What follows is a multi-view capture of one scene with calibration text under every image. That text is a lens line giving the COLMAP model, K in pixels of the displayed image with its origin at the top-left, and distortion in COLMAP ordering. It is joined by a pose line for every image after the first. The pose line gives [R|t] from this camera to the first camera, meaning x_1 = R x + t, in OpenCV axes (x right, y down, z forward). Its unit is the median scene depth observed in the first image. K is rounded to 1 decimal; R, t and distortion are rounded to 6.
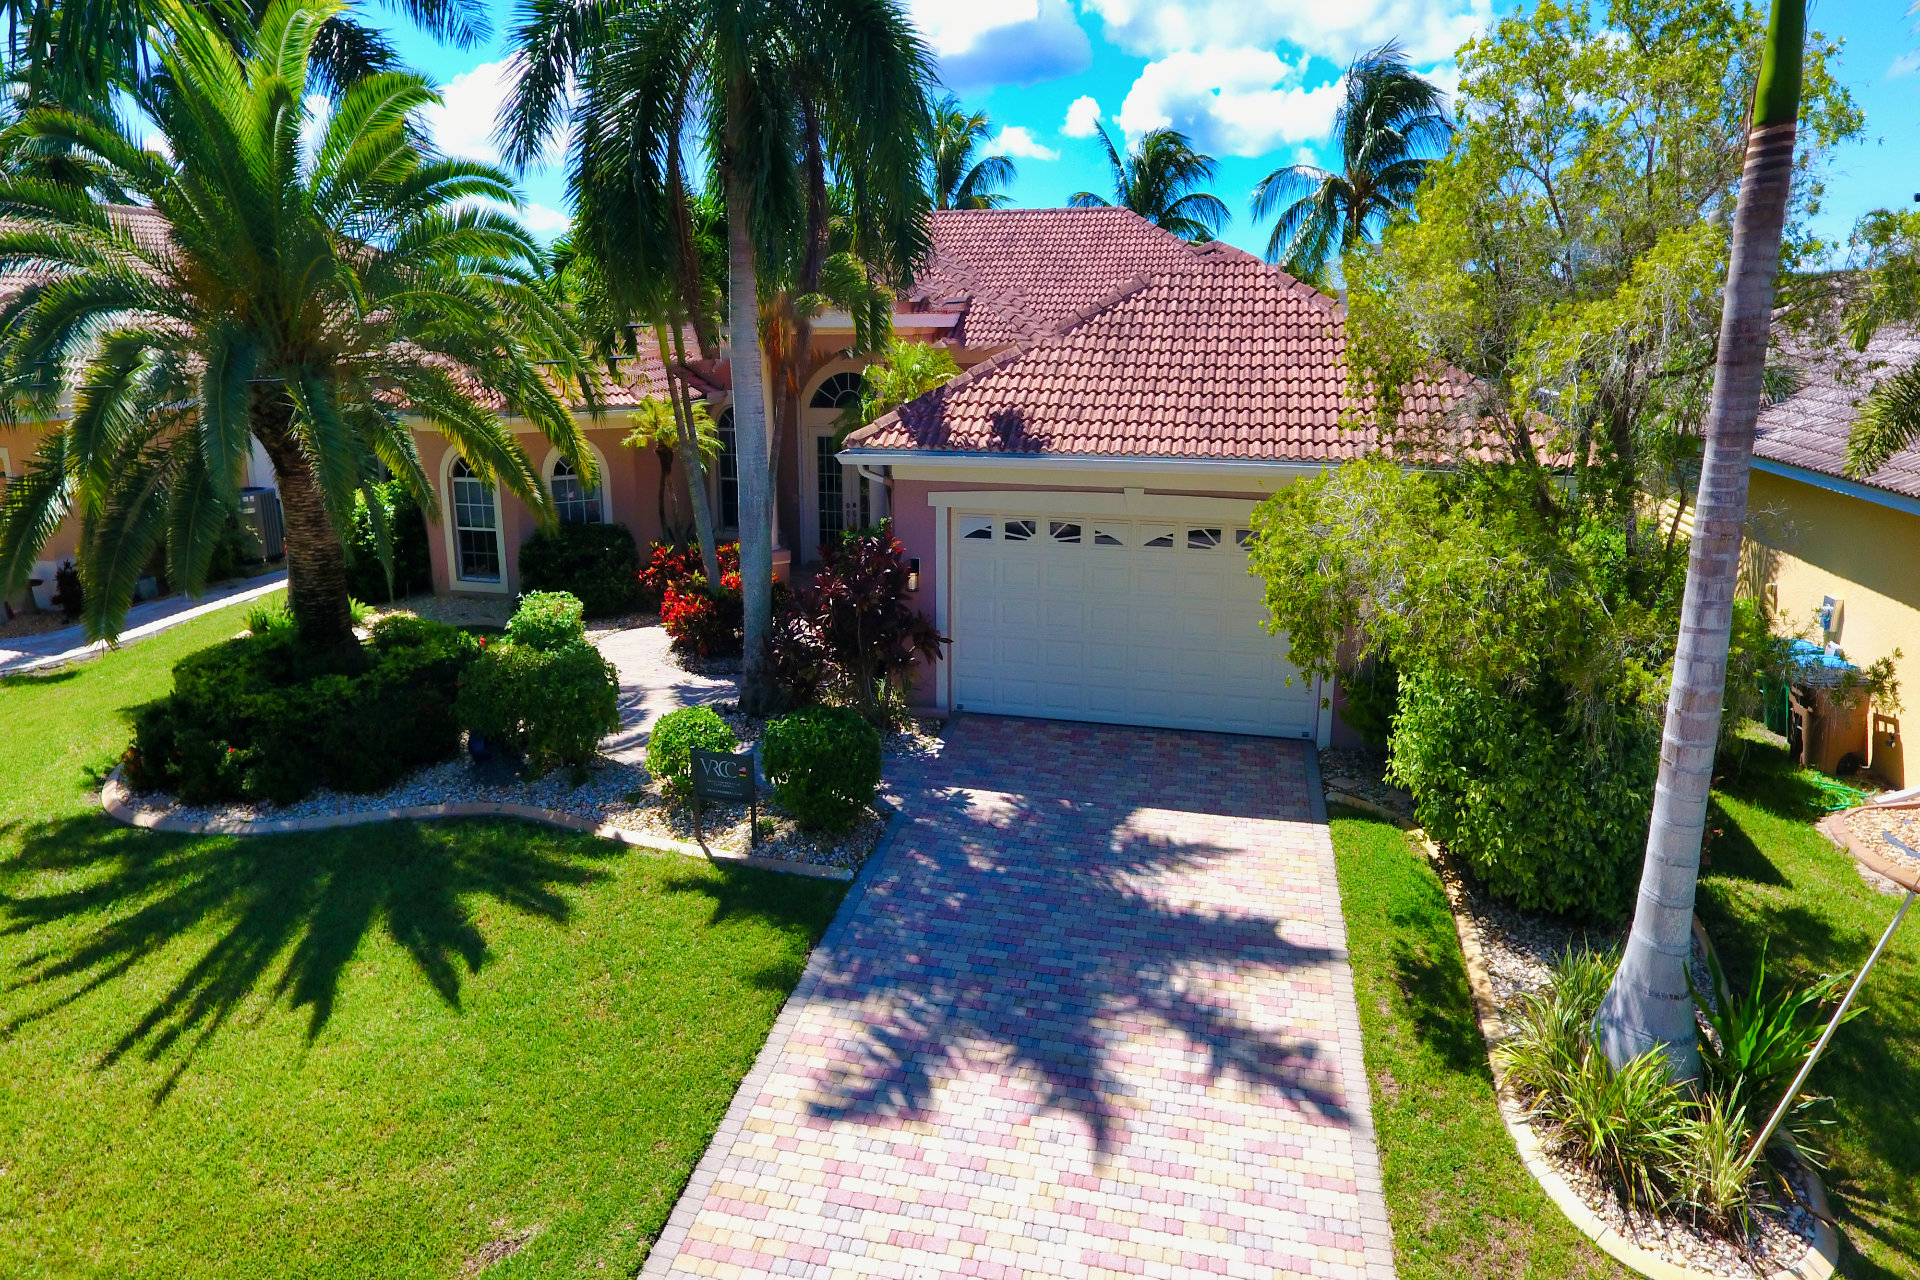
lens RADIAL K [[1110.7, 0, 963.5], [0, 1110.7, 634.4], [0, 0, 1]] dist [-0.001134, -0.003398]
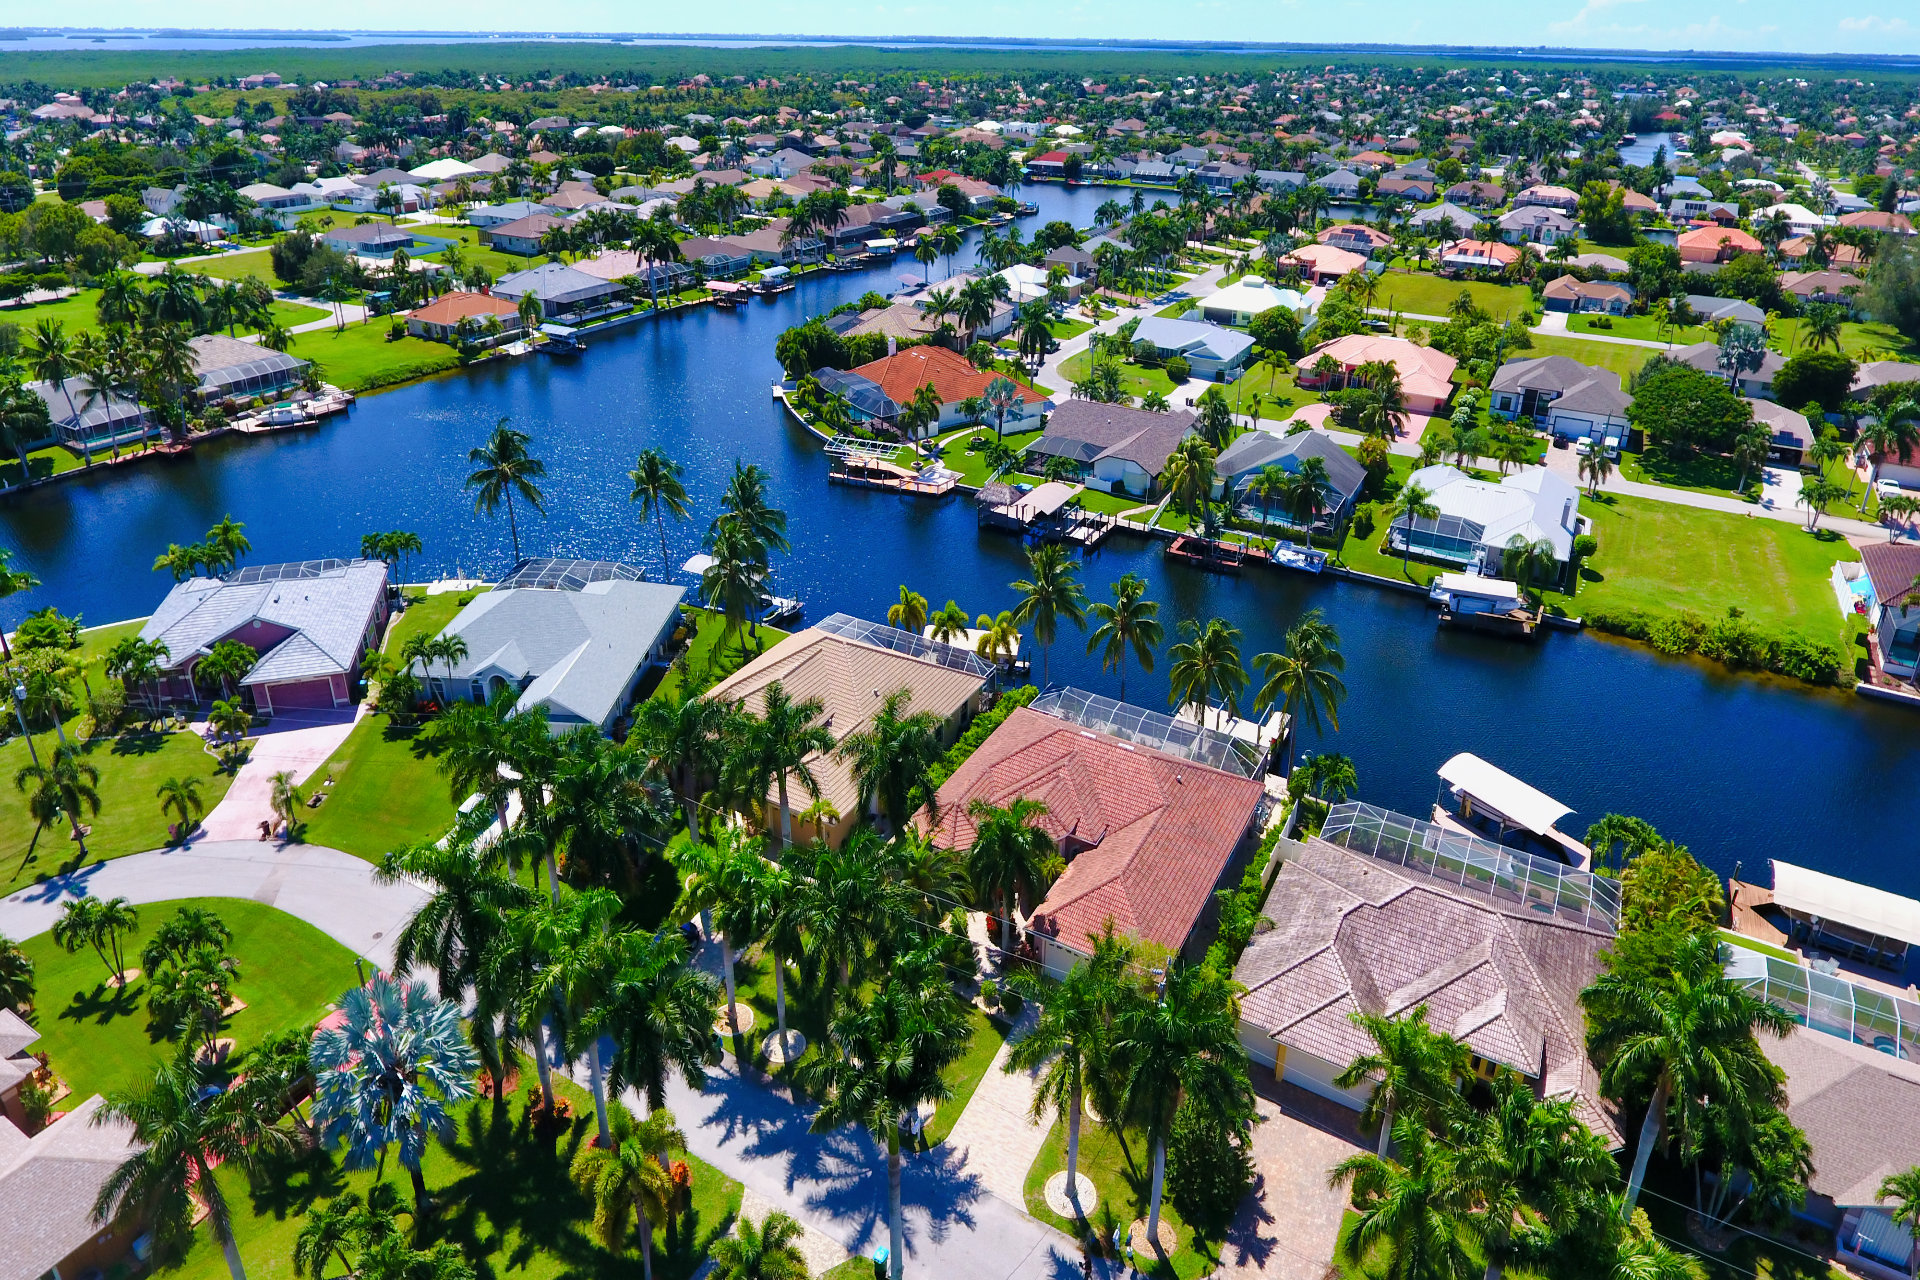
lens RADIAL K [[1110.7, 0, 963.5], [0, 1110.7, 634.4], [0, 0, 1]] dist [-0.001134, -0.003398]
pose [[0.960205, 0.136082, -0.243900, 0.804269], [-0.066816, 0.959837, 0.272487, -3.380589], [0.271185, -0.245347, 0.930733, -4.081505]]
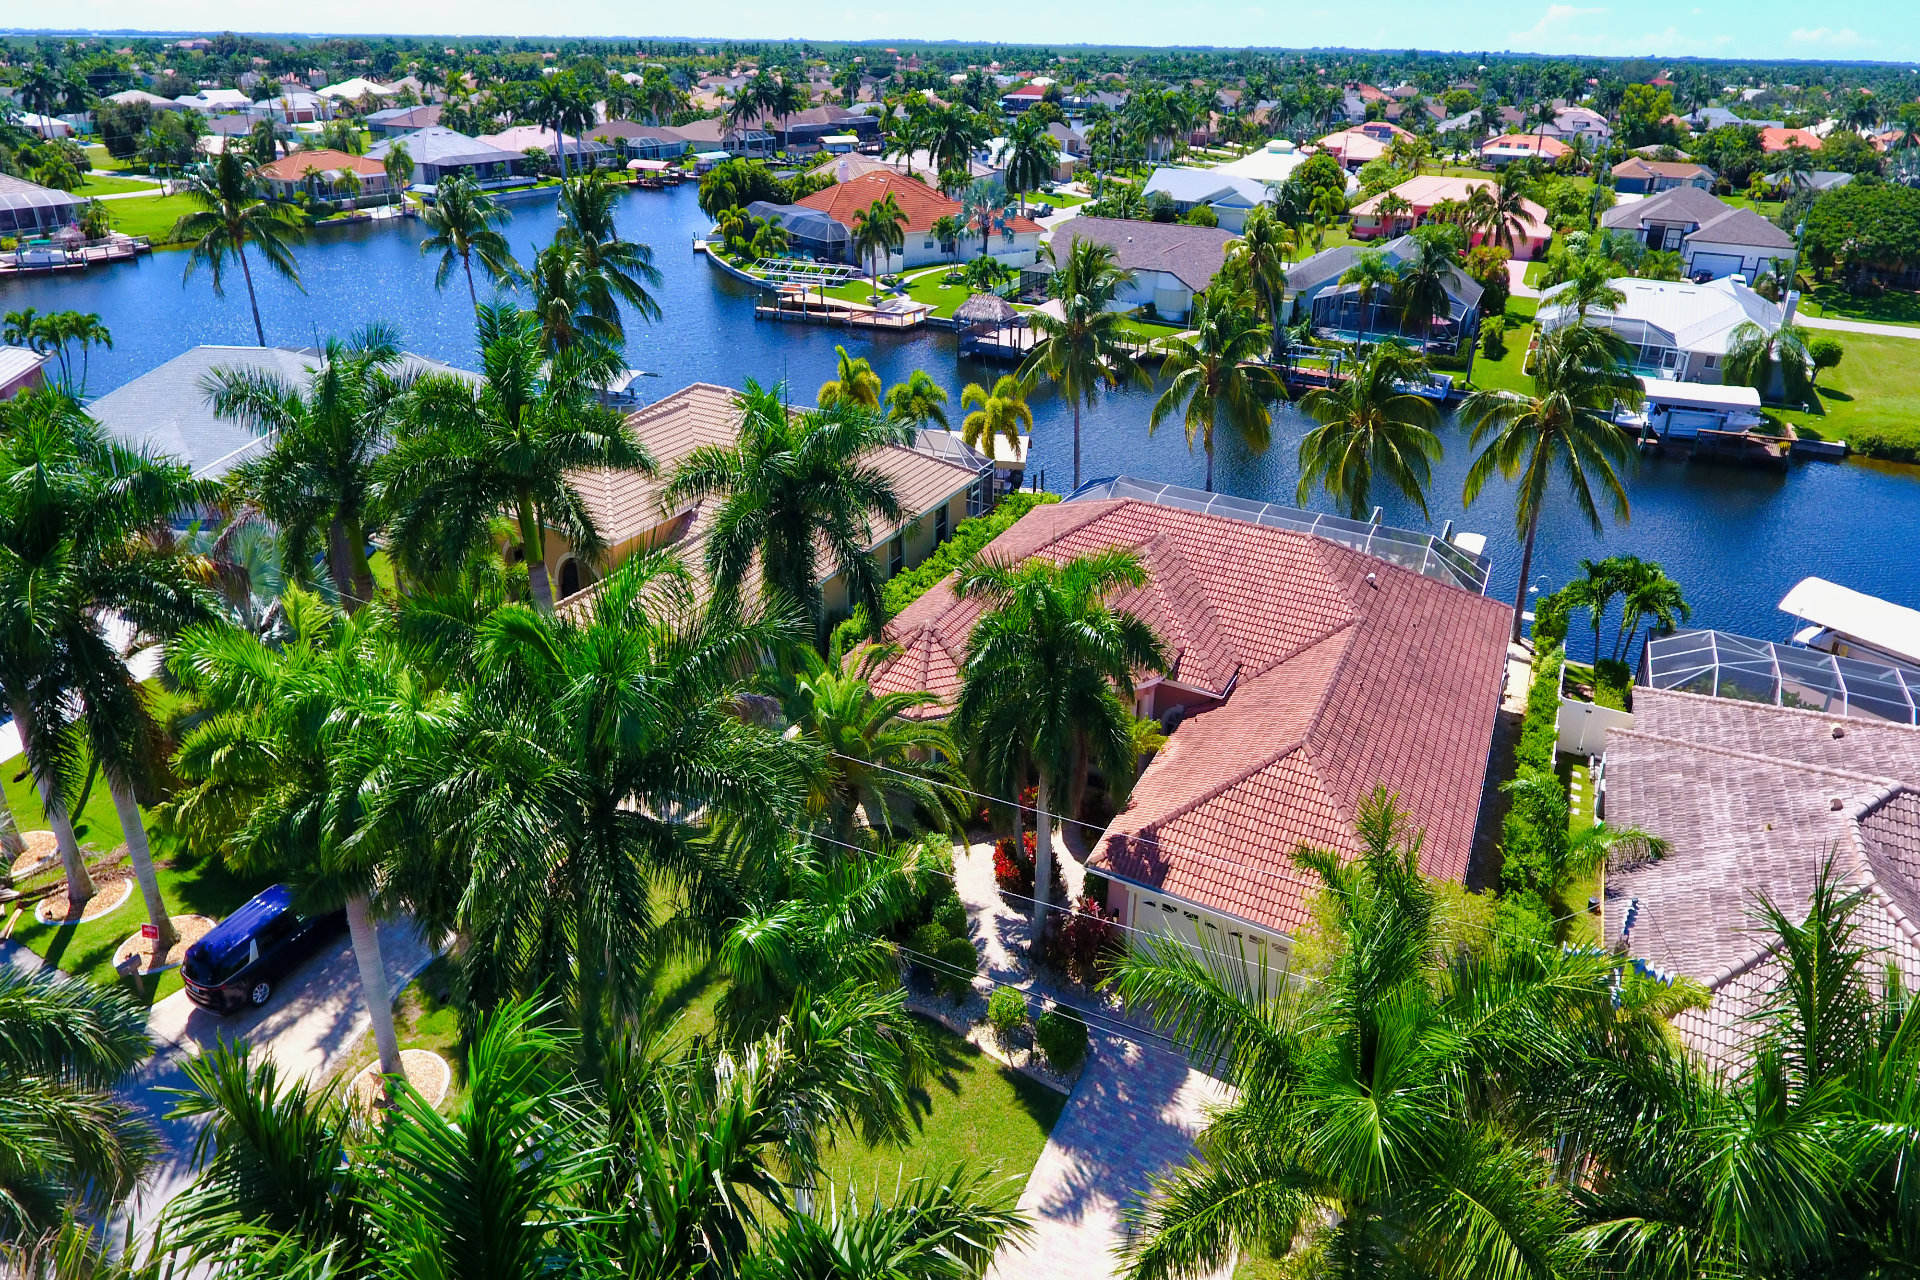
lens RADIAL K [[1110.7, 0, 963.5], [0, 1110.7, 634.4], [0, 0, 1]] dist [-0.001134, -0.003398]
pose [[0.966728, 0.126188, -0.222518, 0.090908], [-0.064513, 0.962012, 0.265275, -1.398701], [0.247540, -0.242093, 0.938144, -1.119638]]
